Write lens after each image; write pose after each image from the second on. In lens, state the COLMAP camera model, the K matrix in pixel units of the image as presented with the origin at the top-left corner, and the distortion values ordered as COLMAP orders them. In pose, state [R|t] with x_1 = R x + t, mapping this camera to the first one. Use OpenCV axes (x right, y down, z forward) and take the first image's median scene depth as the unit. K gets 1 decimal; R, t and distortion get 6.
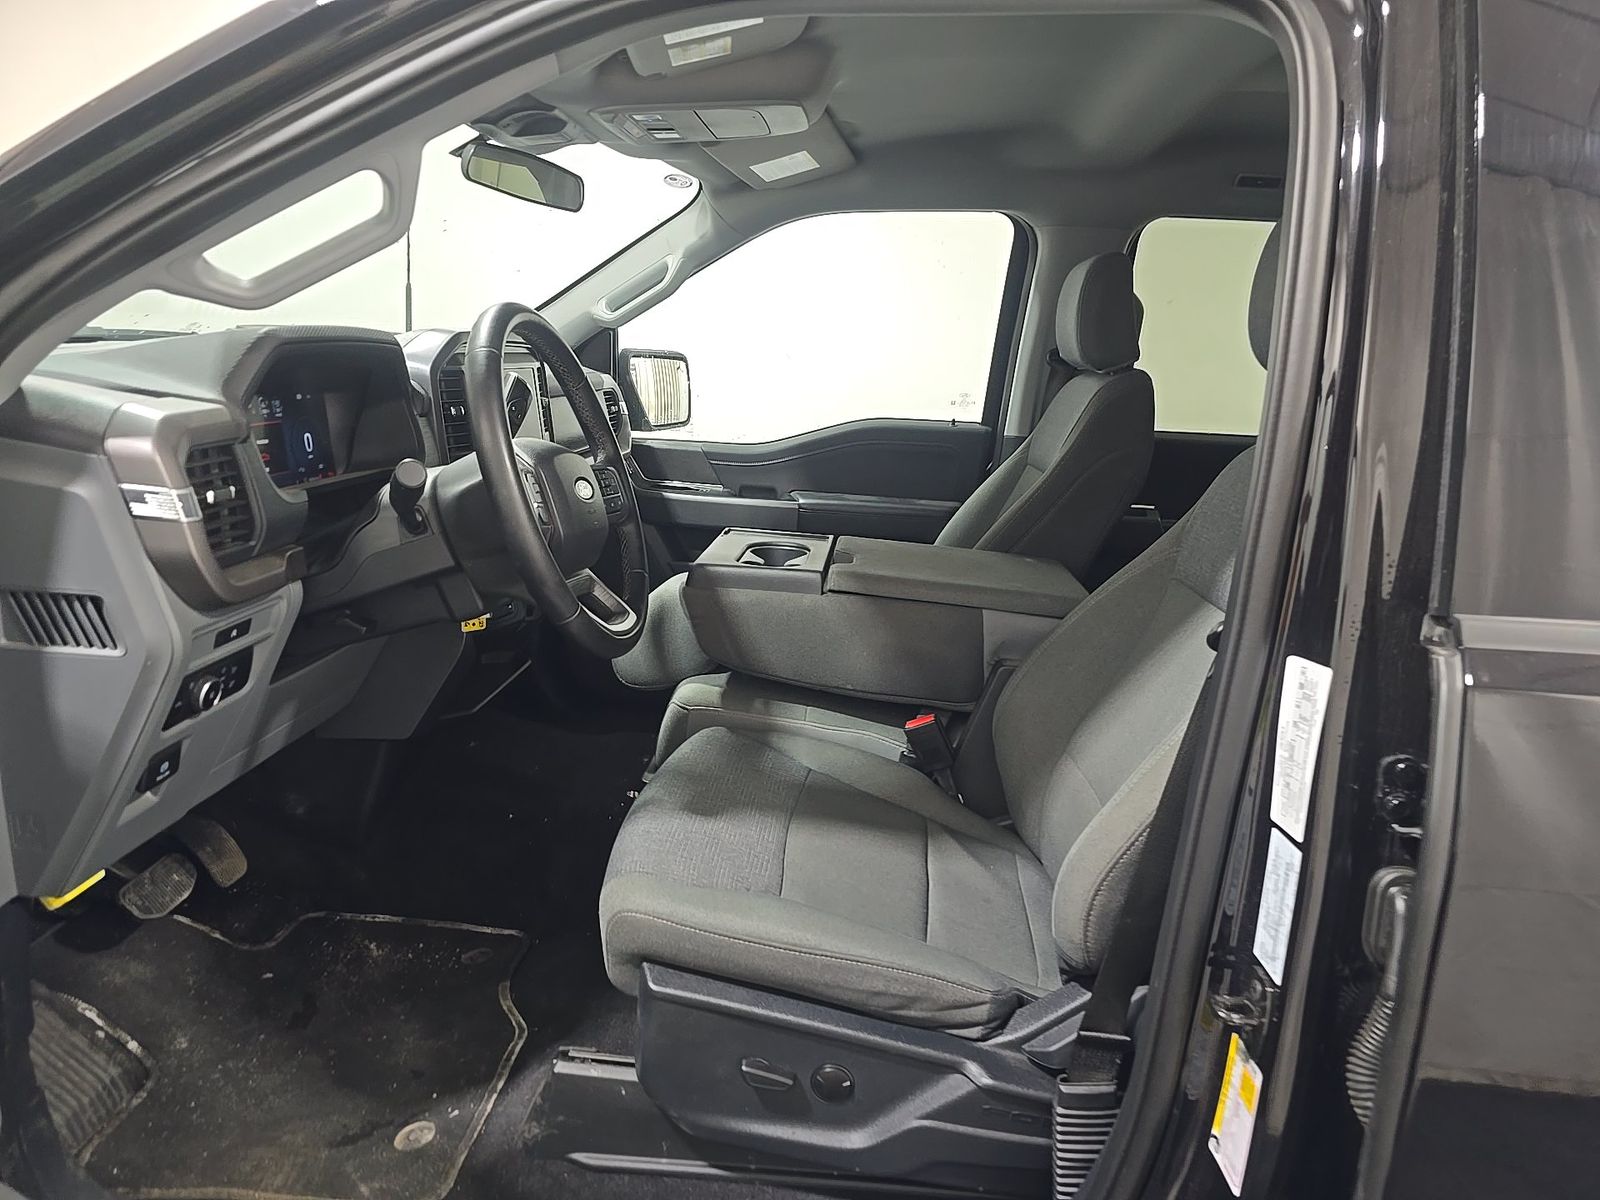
lens RADIAL K [[1033.0, 0, 813.5], [0, 1033.0, 599.0], [0, 0, 1]] dist [0.051978, -0.050339]
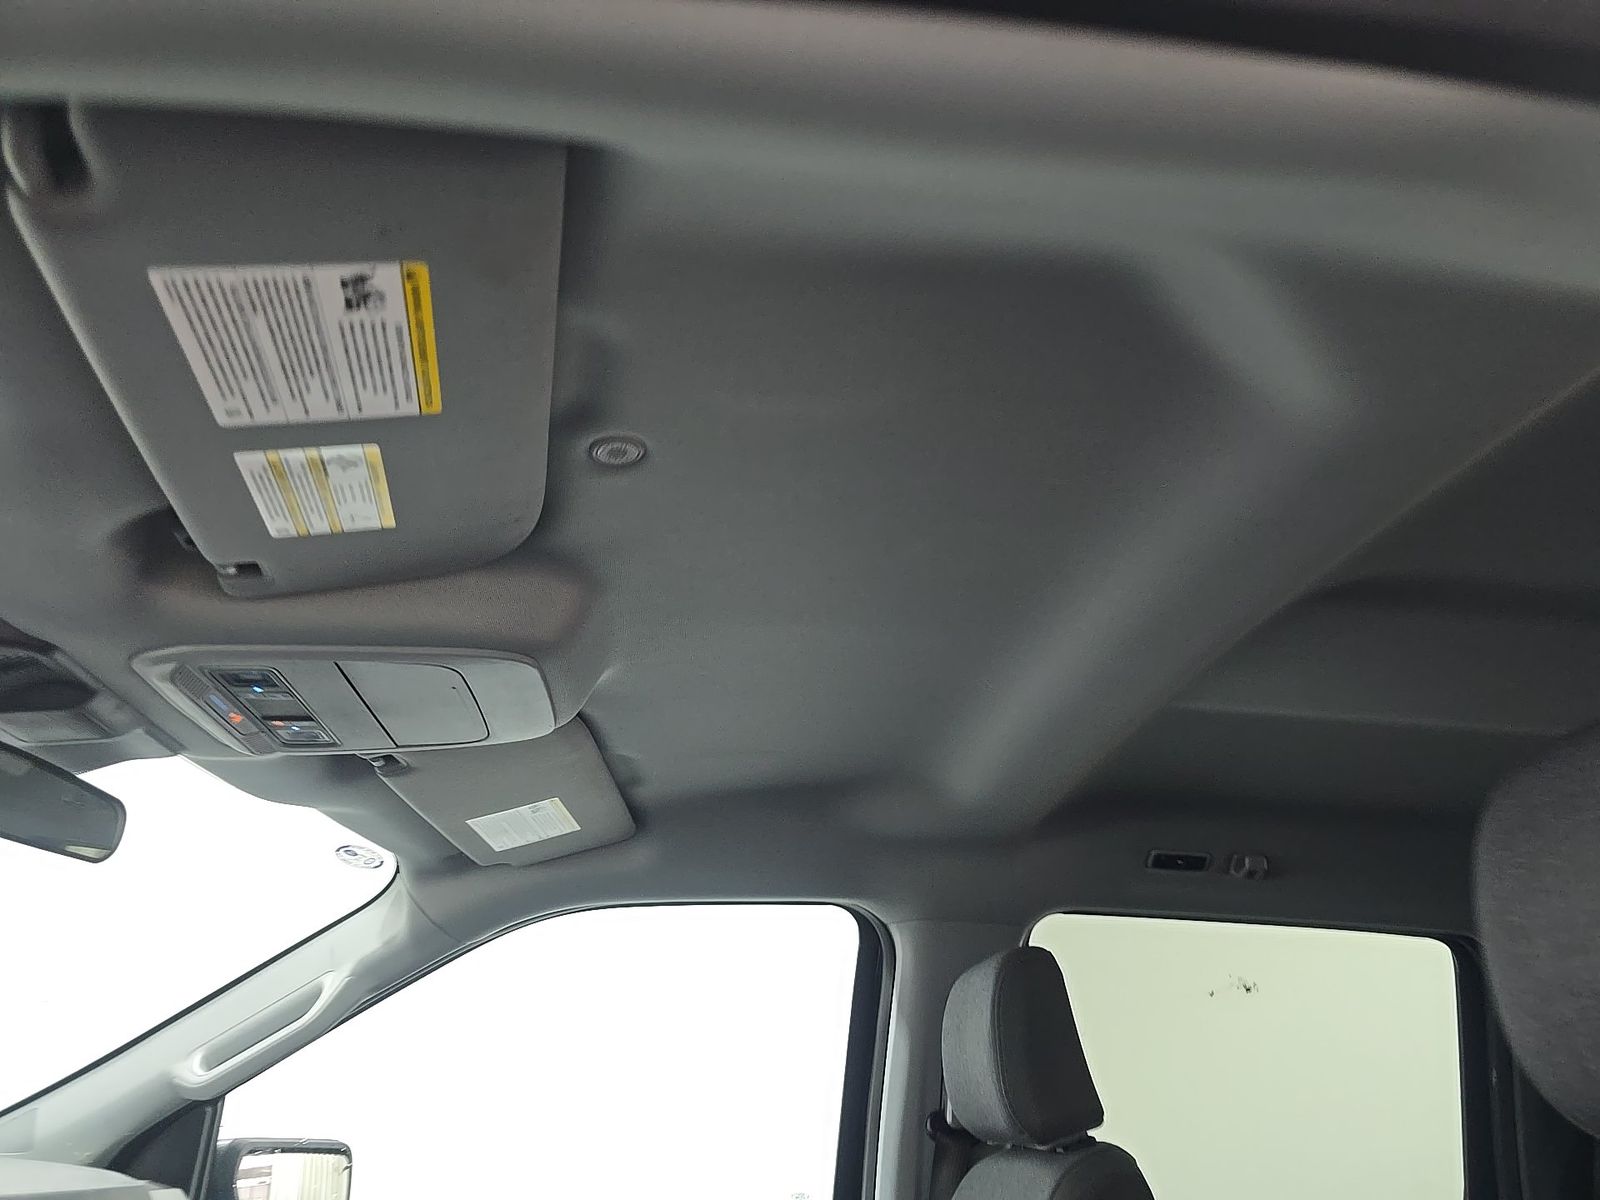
lens RADIAL K [[1033.0, 0, 813.5], [0, 1033.0, 599.0], [0, 0, 1]] dist [0.051978, -0.050339]
pose [[0.981596, 0.054567, 0.183007, 0.022146], [0.077292, 0.762789, -0.642012, -0.082994], [-0.174629, 0.644341, 0.744533, 0.366826]]
